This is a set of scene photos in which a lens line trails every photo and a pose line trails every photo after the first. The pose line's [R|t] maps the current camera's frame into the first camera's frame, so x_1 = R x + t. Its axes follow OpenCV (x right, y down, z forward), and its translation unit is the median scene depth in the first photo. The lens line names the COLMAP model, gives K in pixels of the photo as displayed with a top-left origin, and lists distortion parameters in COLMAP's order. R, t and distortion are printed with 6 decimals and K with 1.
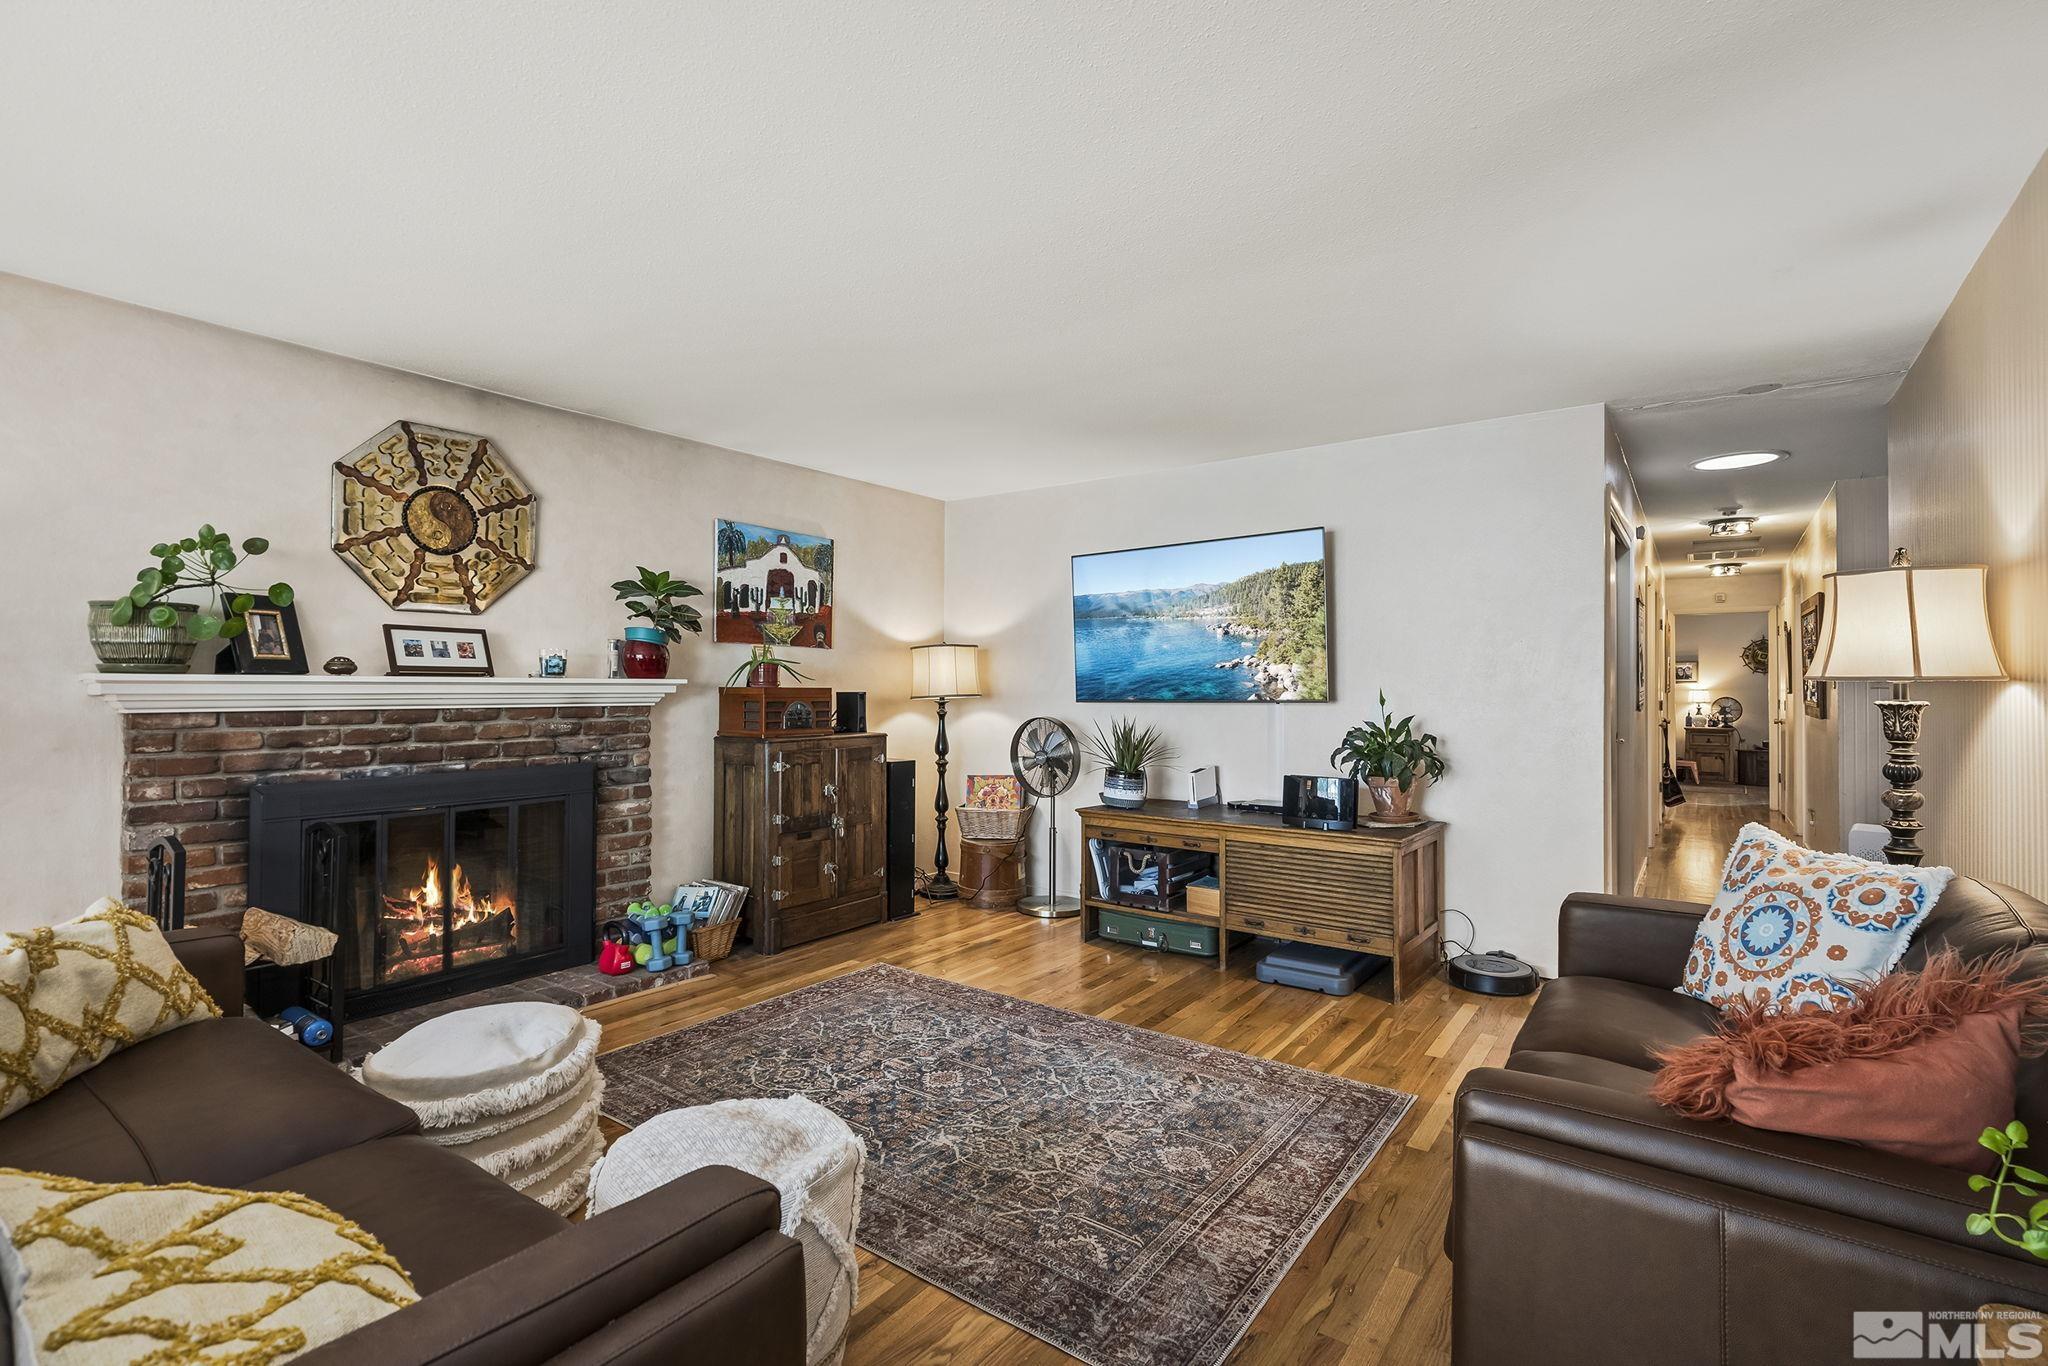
lens RADIAL K [[929.1, 0, 1026.8], [0, 929.1, 663.4], [0, 0, 1]] dist [0.001256, 0.000264]
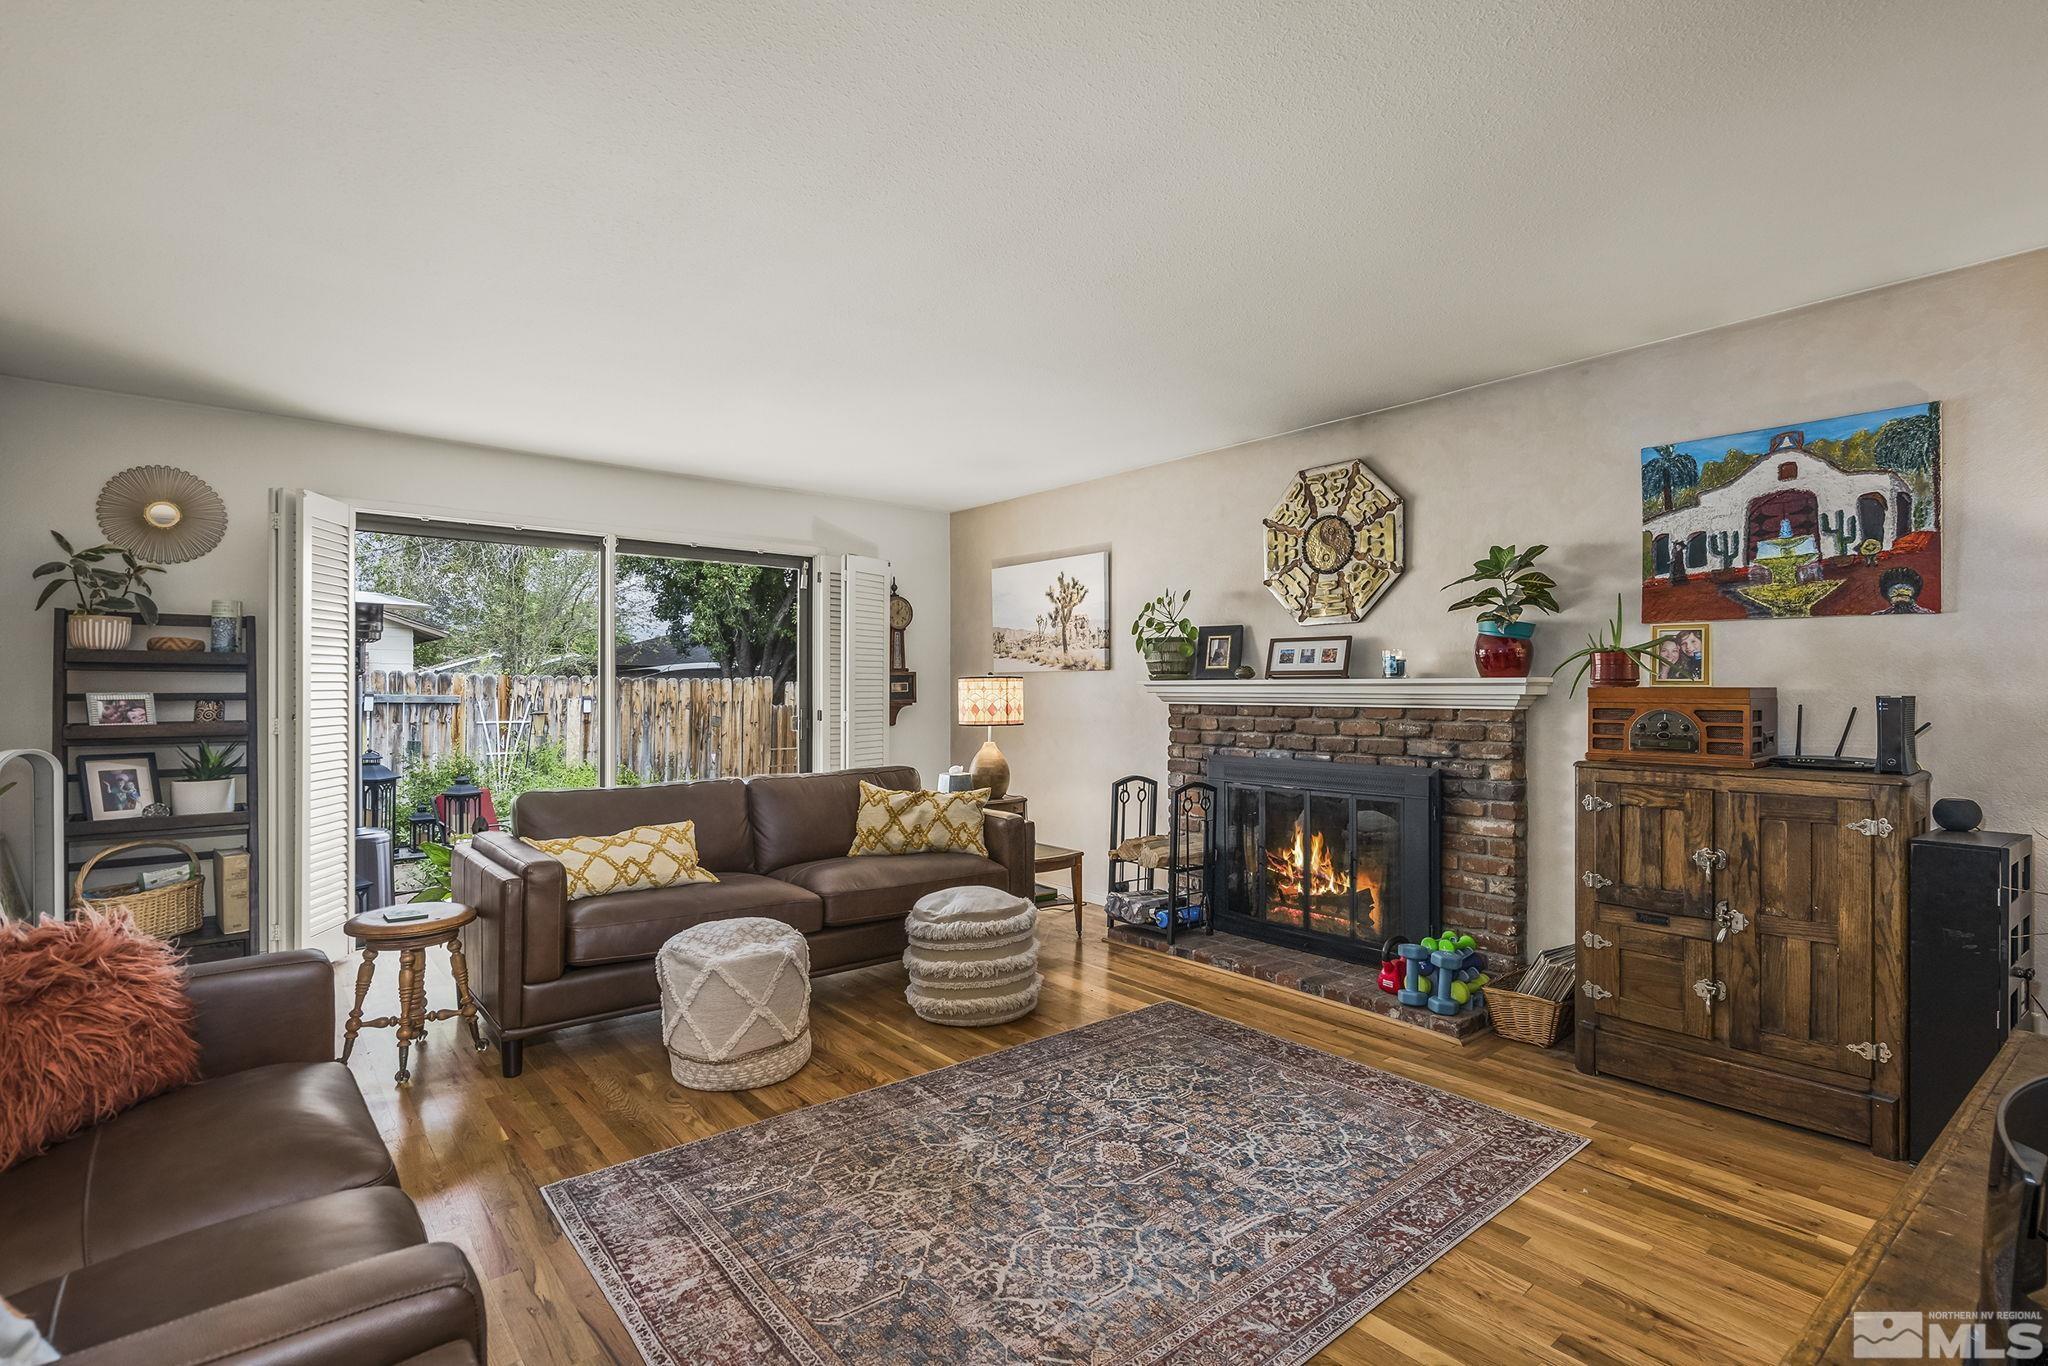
lens RADIAL K [[966.6, 0, 1024.0], [0, 966.6, 683.0], [0, 0, 1]] dist [-0.003233, -0.000113]
pose [[-0.245255, -0.009645, -0.969411, 0.615583], [0.022988, 0.999611, -0.015761, 0.028596], [0.969186, -0.026150, -0.244938, 0.903749]]
